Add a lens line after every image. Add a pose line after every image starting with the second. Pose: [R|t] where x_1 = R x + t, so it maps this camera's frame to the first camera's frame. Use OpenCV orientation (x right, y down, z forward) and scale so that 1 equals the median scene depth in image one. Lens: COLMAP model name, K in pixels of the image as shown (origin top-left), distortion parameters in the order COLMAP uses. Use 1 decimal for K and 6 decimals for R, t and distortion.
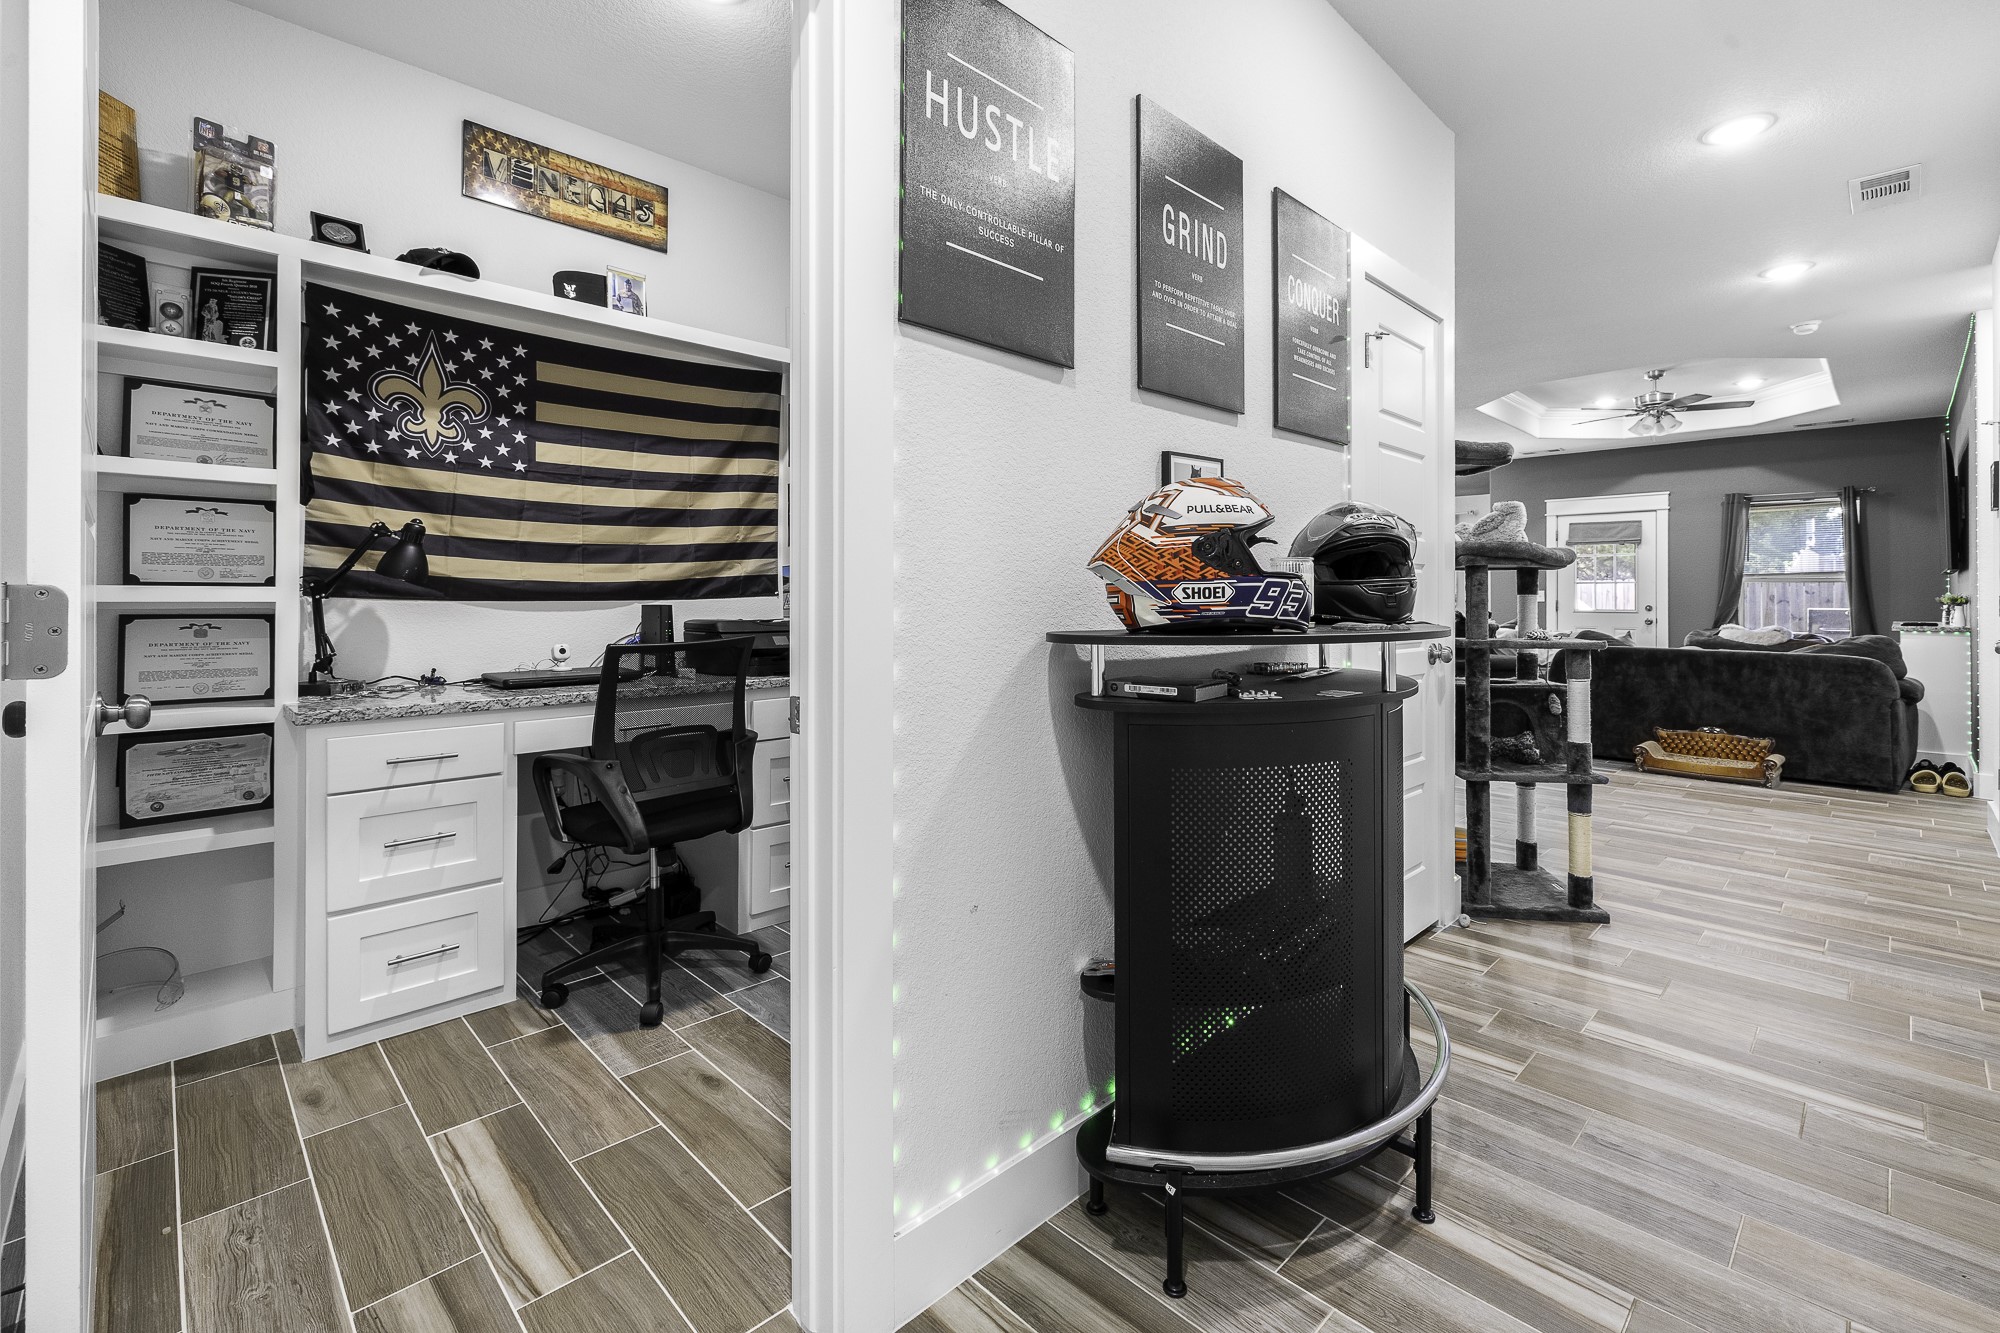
lens RADIAL K [[869.9, 0, 1010.7], [0, 869.9, 594.1], [0, 0, 1]] dist [0.001786, -0.000007]
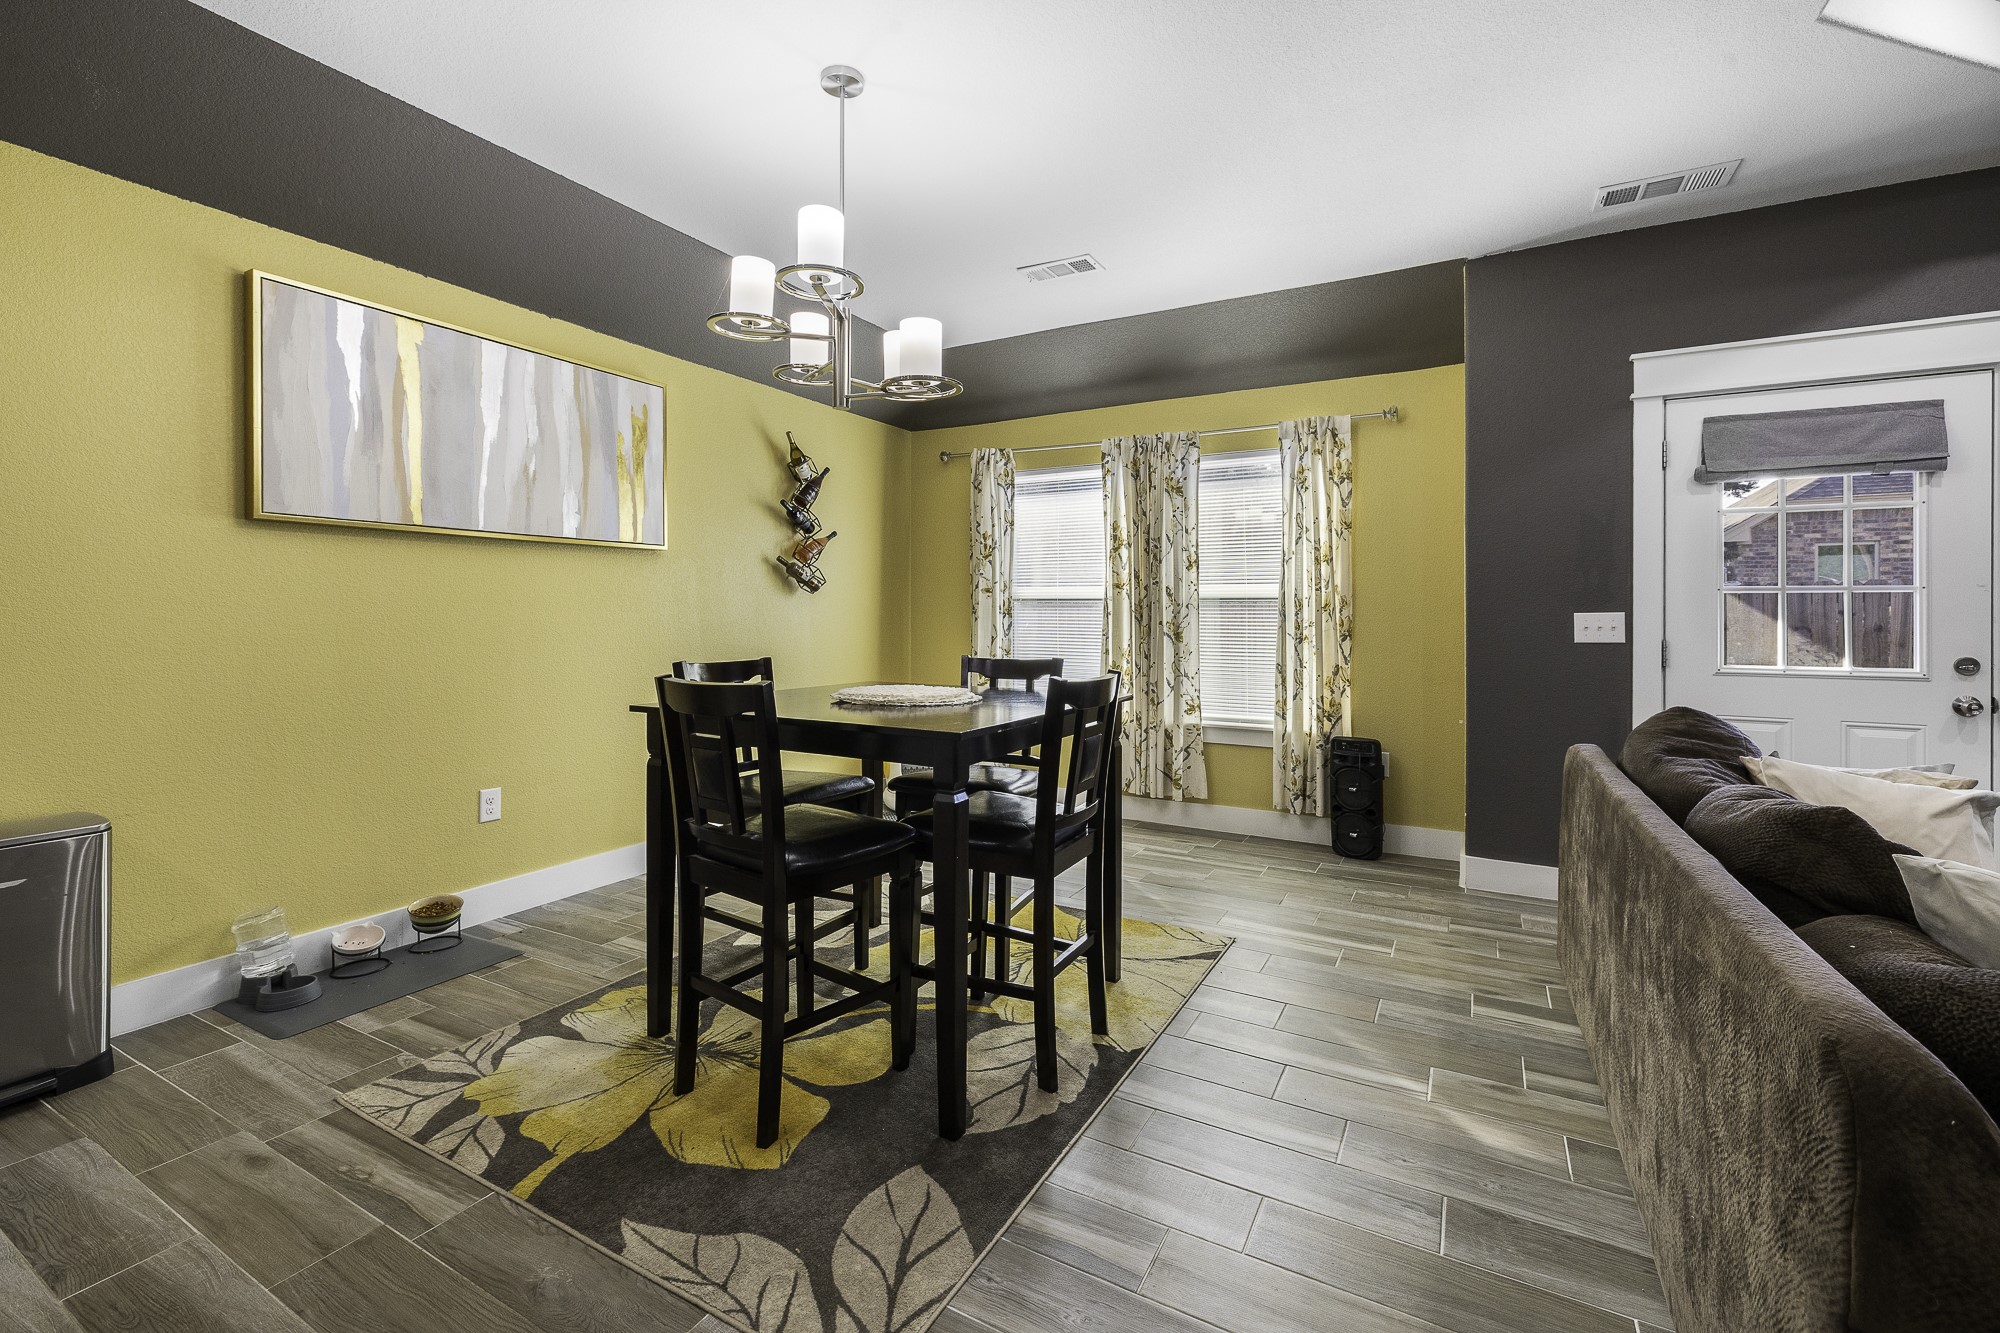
lens RADIAL K [[856.2, 0, 1001.8], [0, 856.2, 612.6], [0, 0, 1]] dist [0.000593, -0.000350]
pose [[0.959636, 0.002439, 0.281233, 0.336348], [-0.003320, 0.999991, 0.002657, -0.004071], [-0.281224, -0.003484, 0.959636, 0.911218]]
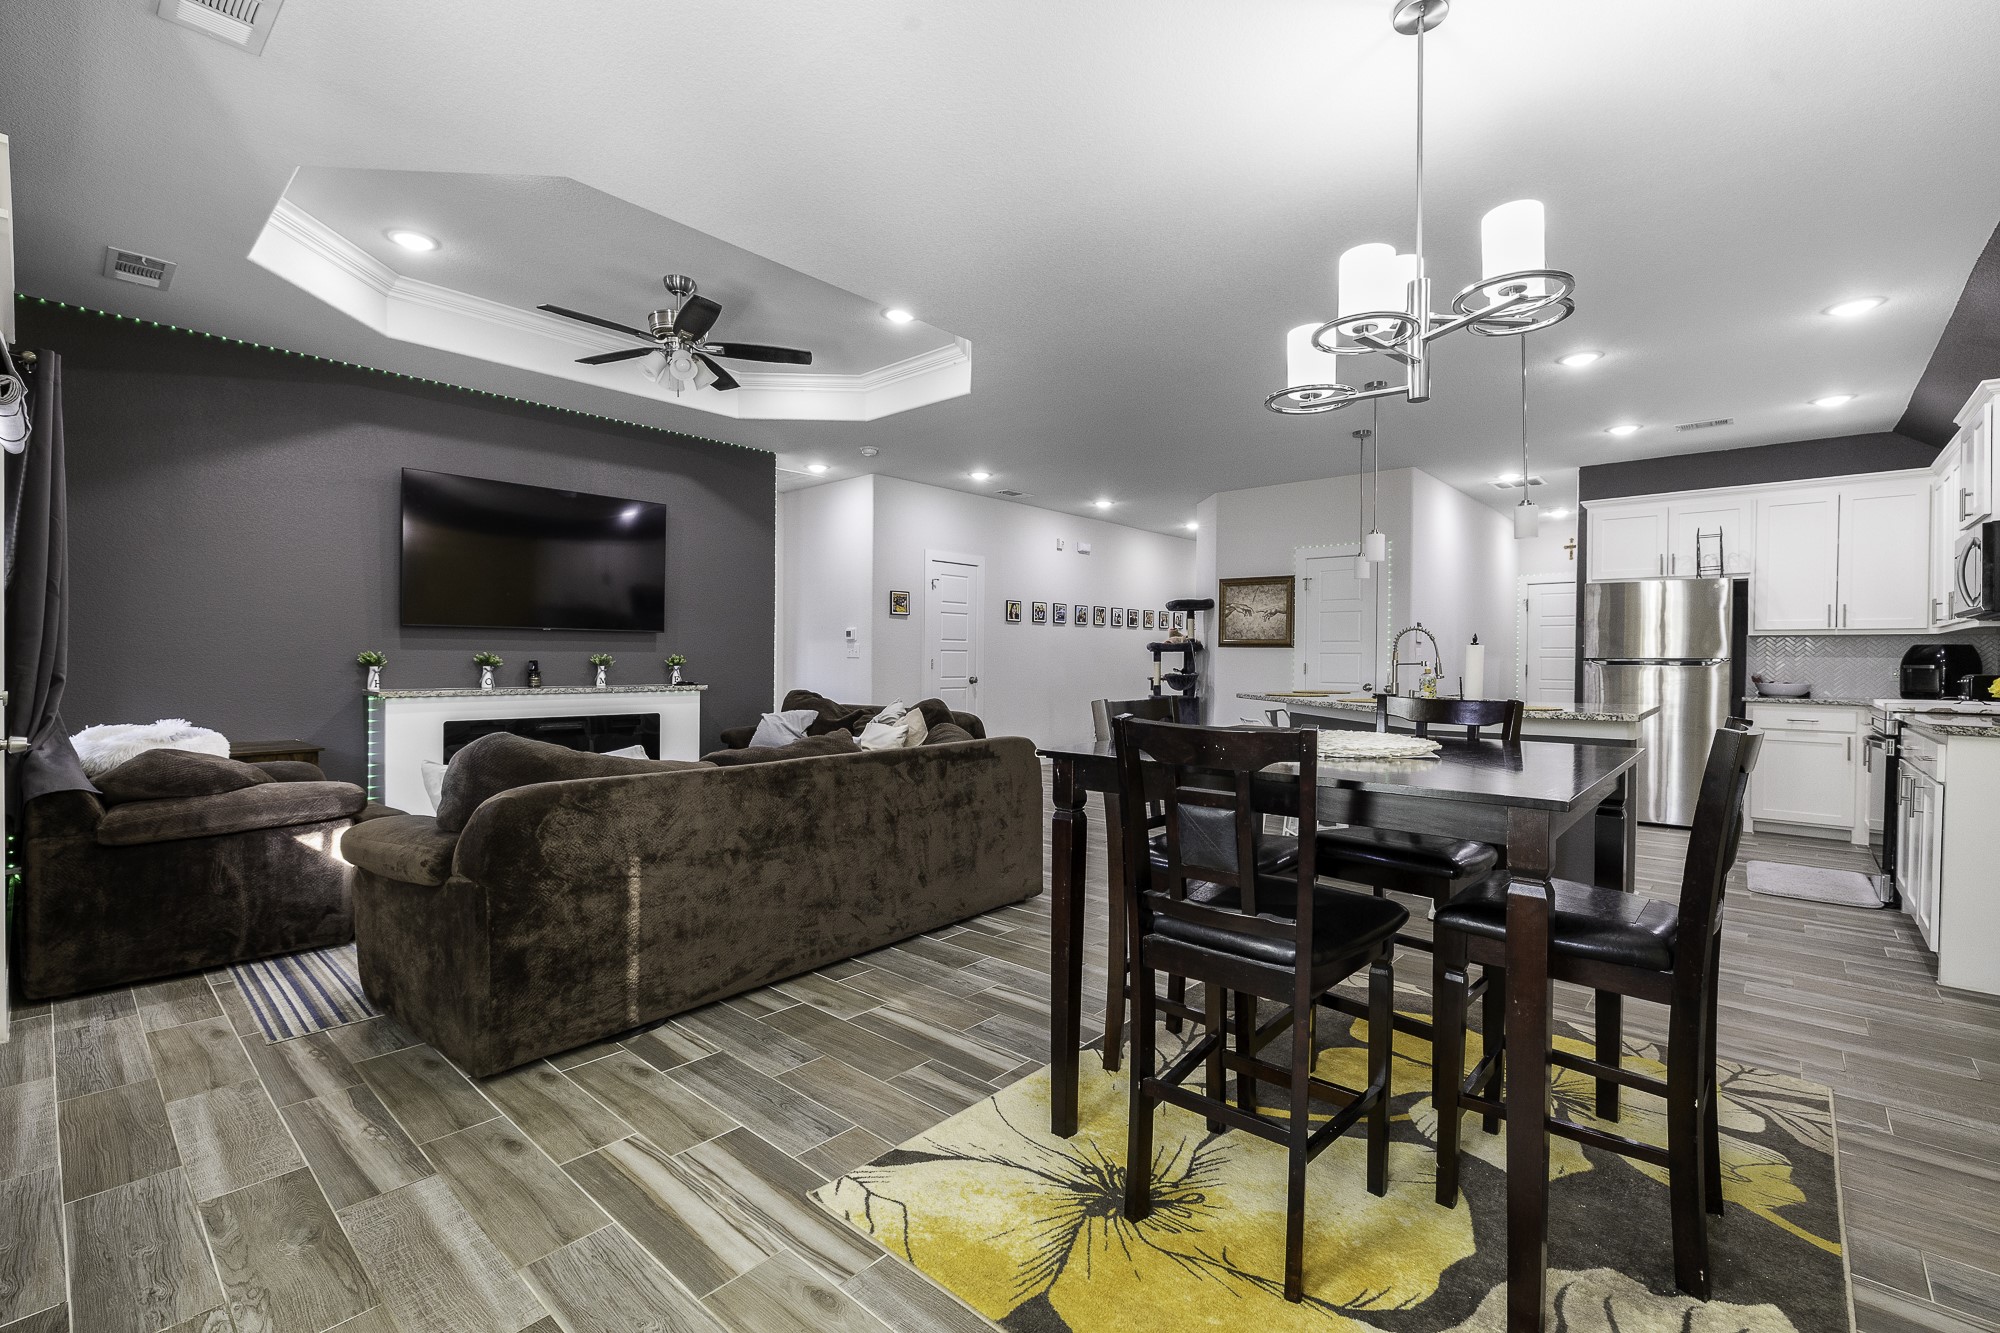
lens RADIAL K [[873.0, 0, 1000.0], [0, 873.0, 666.5], [0, 0, 1]] dist [0.000268, 0.000013]
pose [[-0.997852, -0.007028, -0.065124, 0.513698], [-0.007401, 0.999958, 0.005490, 0.003920], [0.065082, 0.005960, -0.997862, 1.489494]]
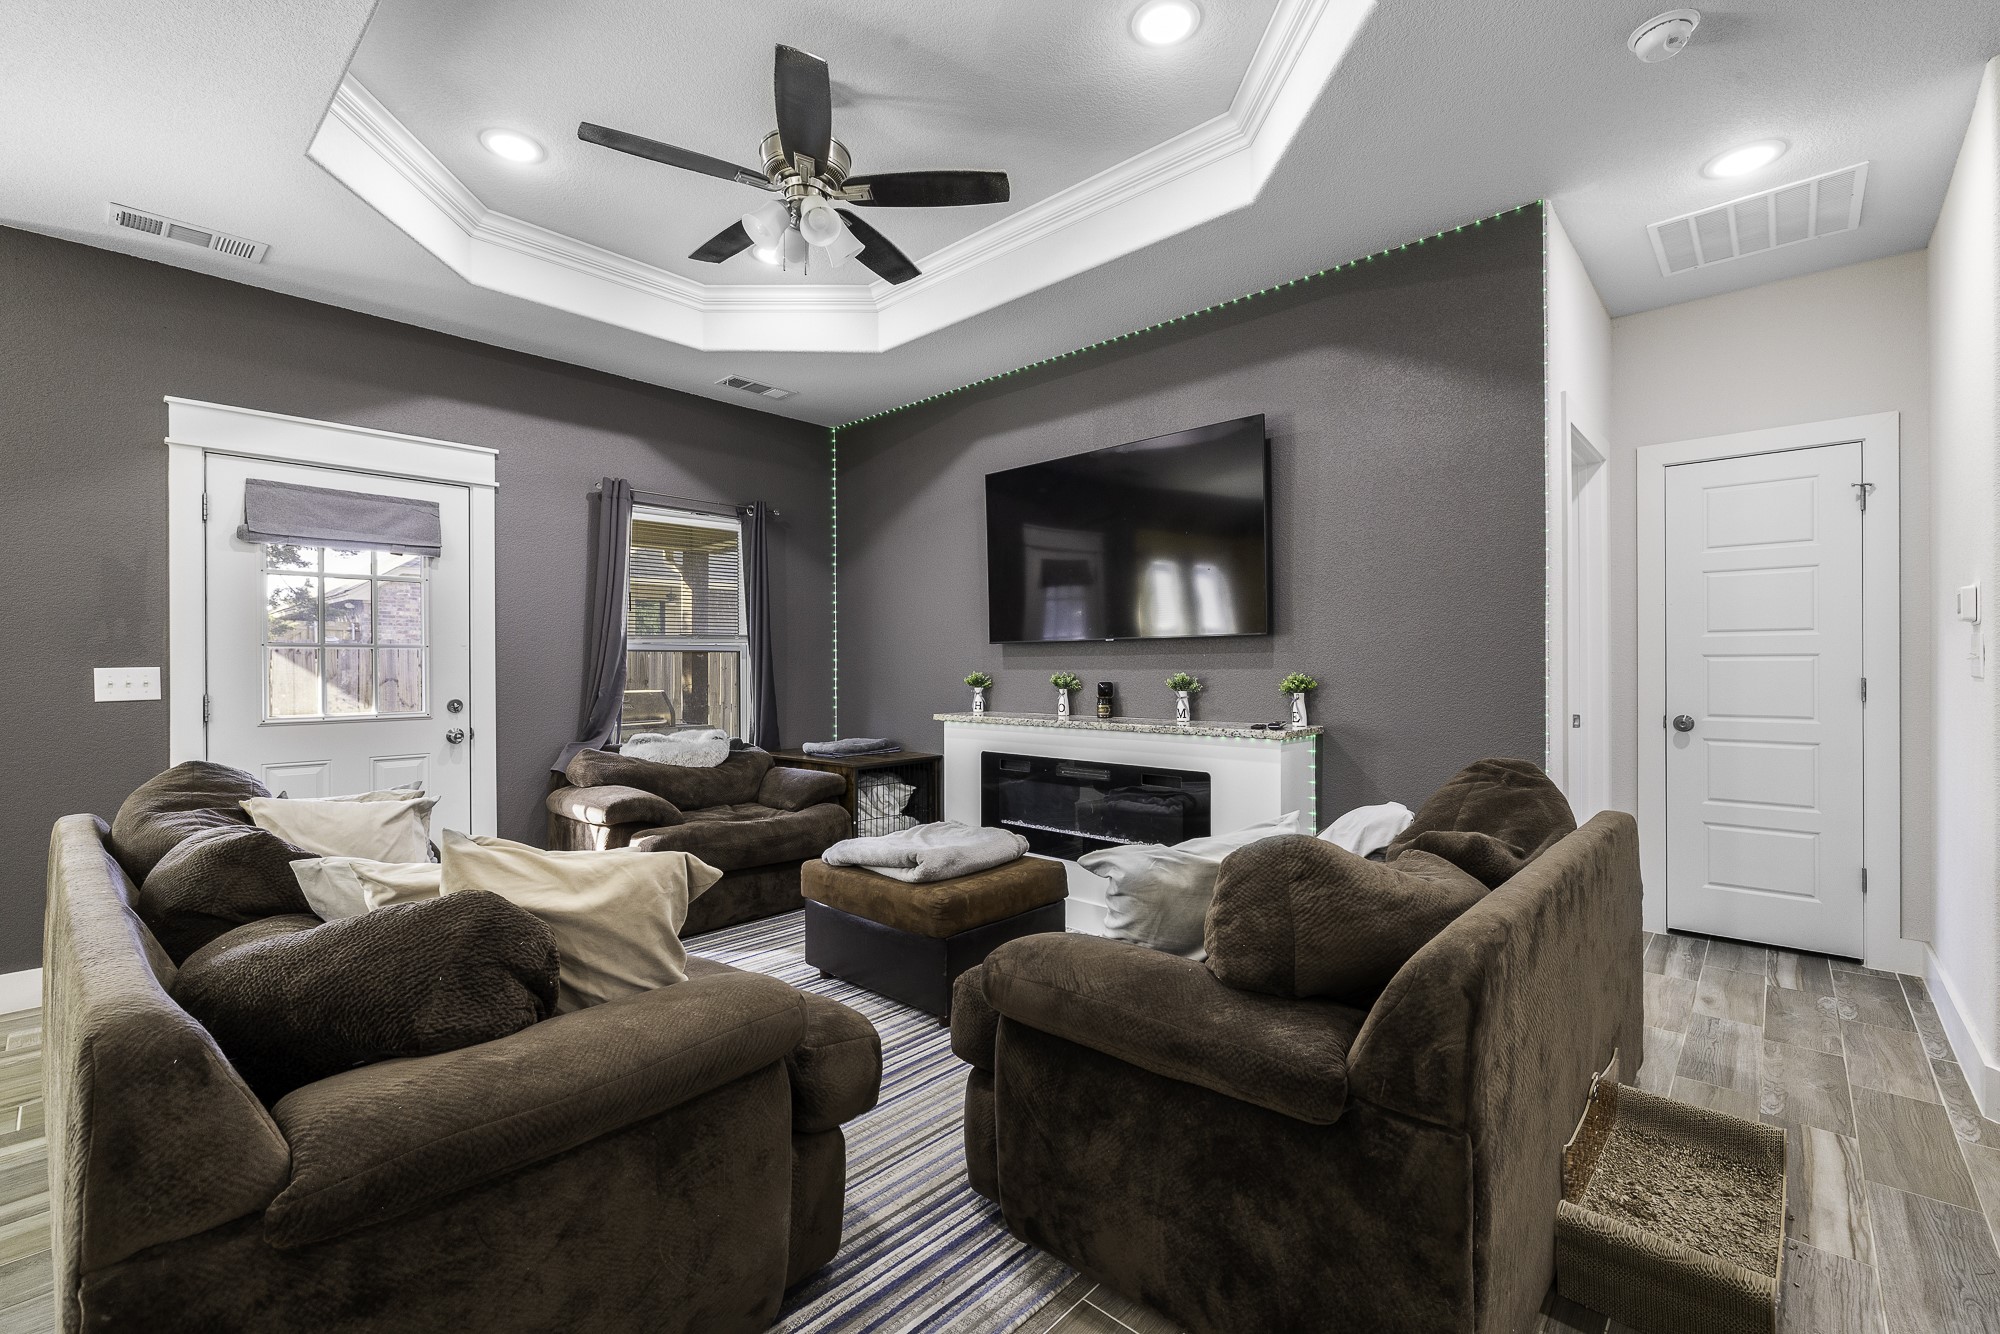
lens RADIAL K [[844.9, 0, 1000.0], [0, 844.9, 667.0], [0, 0, 1]] dist [0.001073, 0.000016]
pose [[-0.051349, -0.002333, 0.998678, 0.336844], [0.001125, 0.999997, 0.002394, -0.004605], [-0.998680, 0.001247, -0.051346, 0.859165]]
